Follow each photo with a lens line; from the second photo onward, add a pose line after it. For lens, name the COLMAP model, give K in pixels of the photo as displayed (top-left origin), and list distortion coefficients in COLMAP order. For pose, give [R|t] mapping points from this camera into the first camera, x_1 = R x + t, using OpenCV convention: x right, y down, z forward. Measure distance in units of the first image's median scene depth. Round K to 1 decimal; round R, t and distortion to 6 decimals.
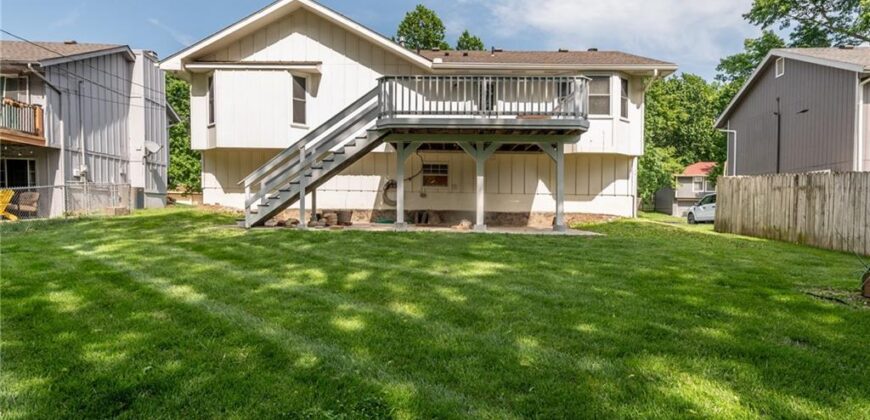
lens RADIAL K [[440.4, 0, 435.0], [0, 440.4, 210.0], [0, 0, 1]] dist [-0.002058, -0.000495]
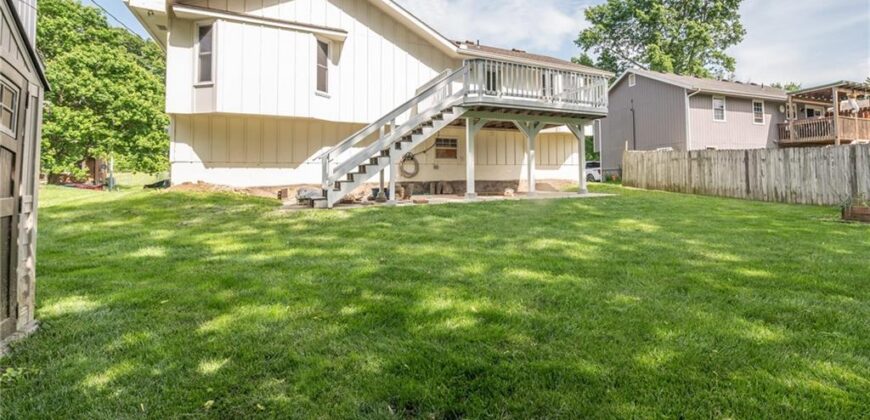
lens RADIAL K [[387.5, 0, 486.6], [0, 387.5, 147.9], [0, 0, 1]] dist [0.000409, 0.000007]
pose [[0.864561, 0.010063, 0.502427, -0.401239], [0.029117, 0.997117, -0.070075, -0.010669], [-0.501684, 0.075213, 0.861775, 0.128535]]
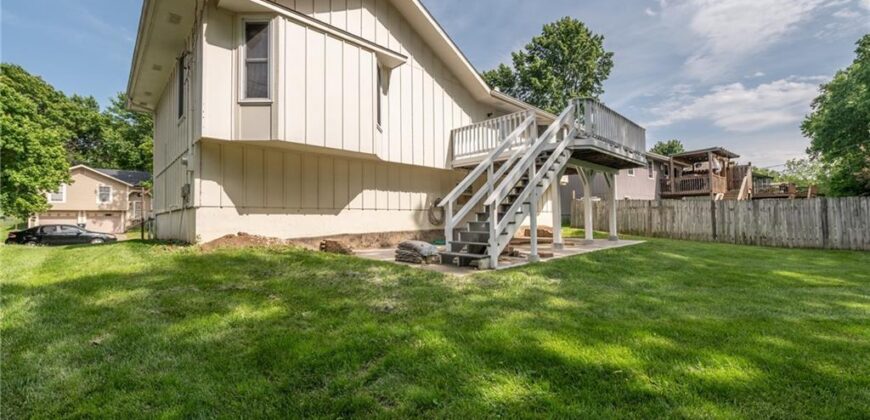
lens RADIAL K [[341.4, 0, 435.6], [0, 341.4, 198.6], [0, 0, 1]] dist [-0.000947, -0.000079]
pose [[0.711392, 0.016651, 0.702598, -0.634436], [0.026894, 0.998342, -0.050891, -0.030182], [-0.702281, 0.055099, 0.709765, 0.489078]]
